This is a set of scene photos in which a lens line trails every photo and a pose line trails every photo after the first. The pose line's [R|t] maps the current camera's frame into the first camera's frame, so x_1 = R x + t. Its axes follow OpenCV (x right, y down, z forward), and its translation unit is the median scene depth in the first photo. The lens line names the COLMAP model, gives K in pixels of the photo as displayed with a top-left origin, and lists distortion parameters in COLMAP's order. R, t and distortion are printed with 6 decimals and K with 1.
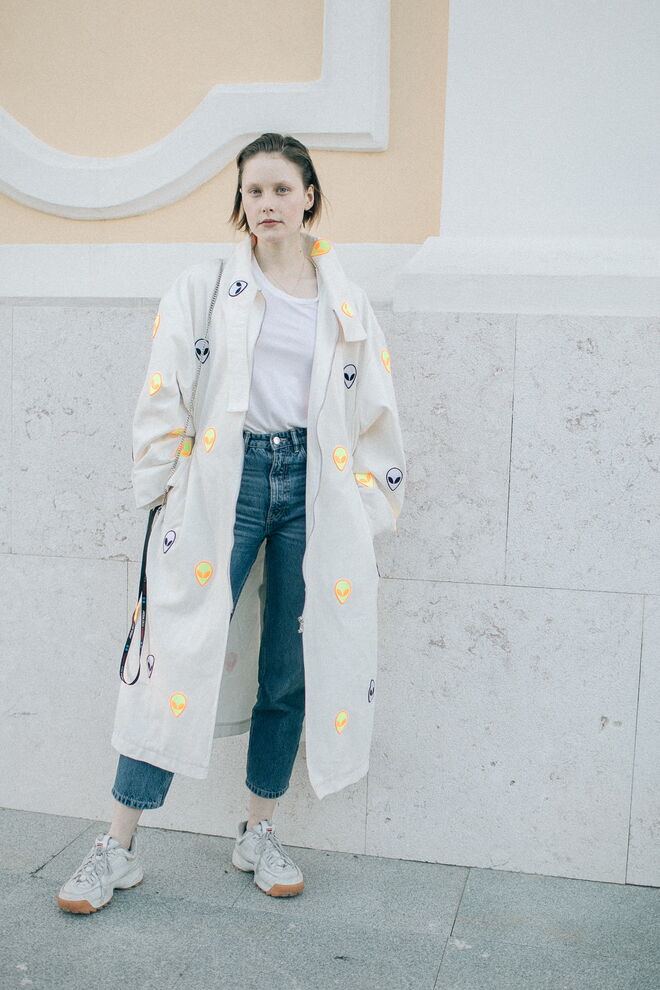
lens RADIAL K [[1032.8, 0, 330.0], [0, 1032.8, 495.0], [0, 0, 1]] dist [-0.008628, 0.203035]
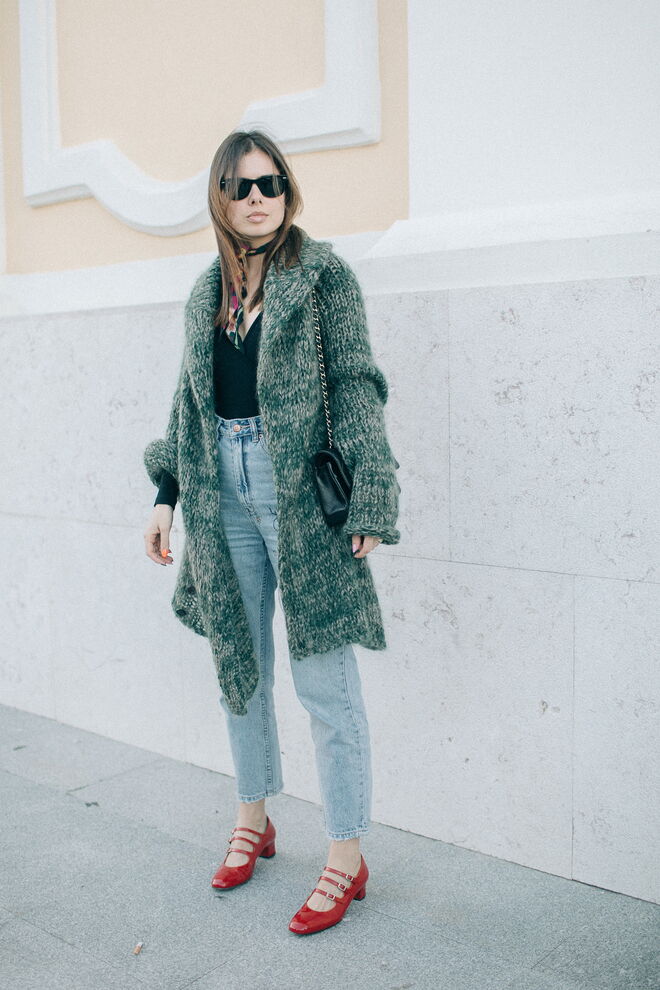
lens RADIAL K [[1032.8, 0, 330.0], [0, 1032.8, 495.0], [0, 0, 1]] dist [-0.008628, 0.203035]
pose [[0.891839, 0.006329, -0.452308, 0.525234], [-0.006160, 0.999979, 0.001845, 0.022459], [0.452310, 0.001140, 0.891860, 0.054796]]
